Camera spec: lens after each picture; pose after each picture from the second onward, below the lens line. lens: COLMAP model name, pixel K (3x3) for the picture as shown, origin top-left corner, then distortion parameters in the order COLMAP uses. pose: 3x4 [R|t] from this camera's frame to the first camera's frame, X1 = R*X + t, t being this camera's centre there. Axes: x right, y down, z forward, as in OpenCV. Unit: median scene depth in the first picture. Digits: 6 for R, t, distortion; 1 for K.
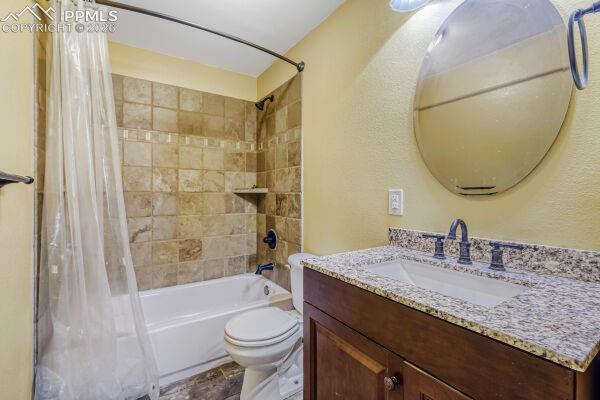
lens RADIAL K [[267.9, 0, 299.6], [0, 267.9, 198.5], [0, 0, 1]] dist [0.001411, 0.000337]
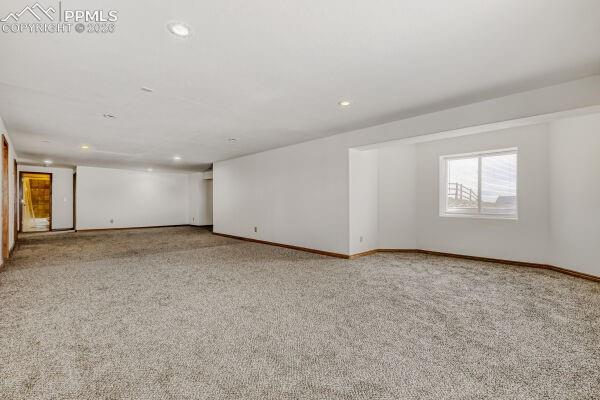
lens RADIAL K [[267.9, 0, 299.7], [0, 267.9, 201.2], [0, 0, 1]] dist [0.001411, 0.000337]
pose [[0.981296, 0.003541, 0.192471, 3.538668], [-0.002124, 0.999969, -0.007567, 0.031433], [-0.192492, 0.007017, 0.981273, -5.256770]]
